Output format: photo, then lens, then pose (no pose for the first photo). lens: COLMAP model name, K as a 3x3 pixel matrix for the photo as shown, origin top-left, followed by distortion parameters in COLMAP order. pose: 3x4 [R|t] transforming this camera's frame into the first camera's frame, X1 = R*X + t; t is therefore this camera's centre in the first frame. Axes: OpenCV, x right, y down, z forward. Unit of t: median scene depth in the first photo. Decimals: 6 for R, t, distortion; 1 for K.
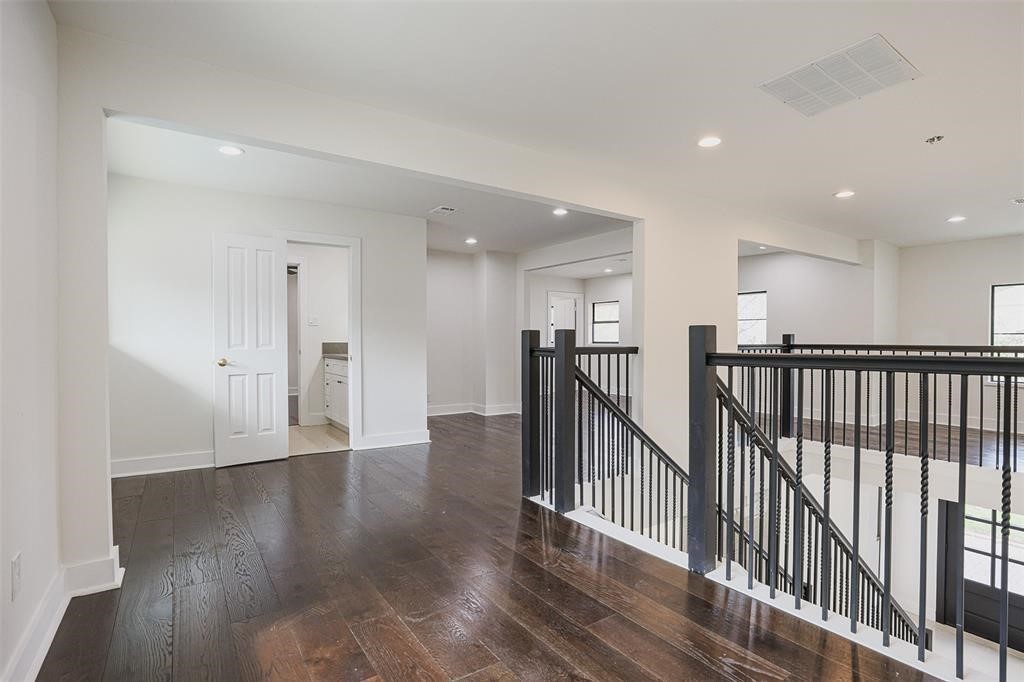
lens RADIAL K [[499.8, 0, 511.0], [0, 499.8, 350.7], [0, 0, 1]] dist [-0.028780, 0.000934]
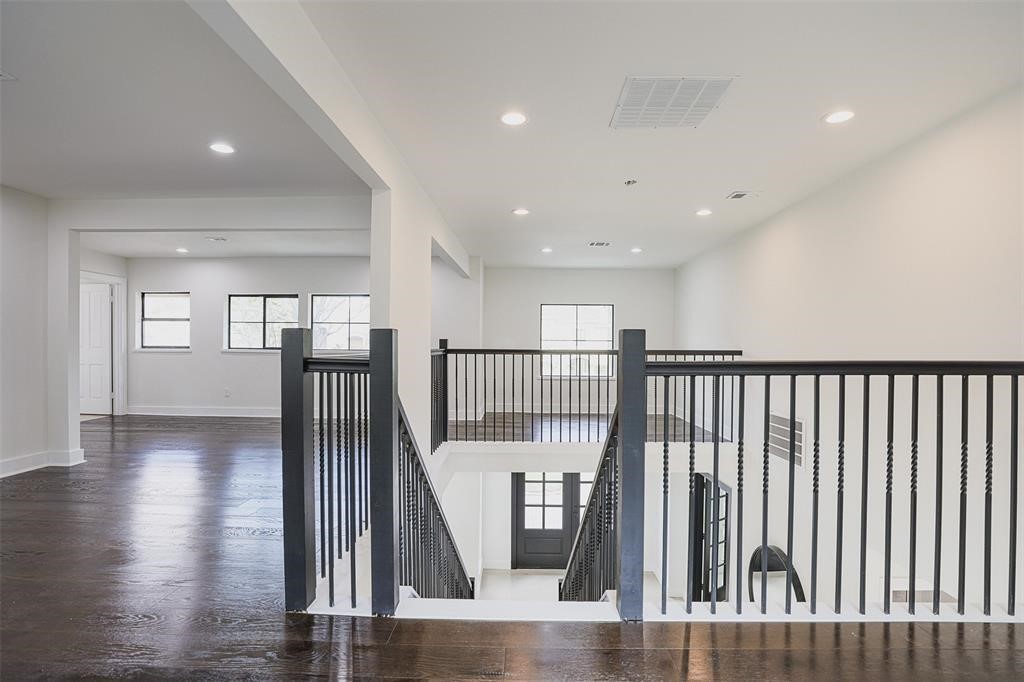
lens RADIAL K [[499.8, 0, 511.0], [0, 499.8, 350.7], [0, 0, 1]] dist [-0.028780, 0.000934]
pose [[0.585172, -0.007564, 0.810874, -0.178325], [0.013479, 0.999909, -0.000400, -0.006902], [-0.810797, 0.011164, 0.585221, 0.276365]]
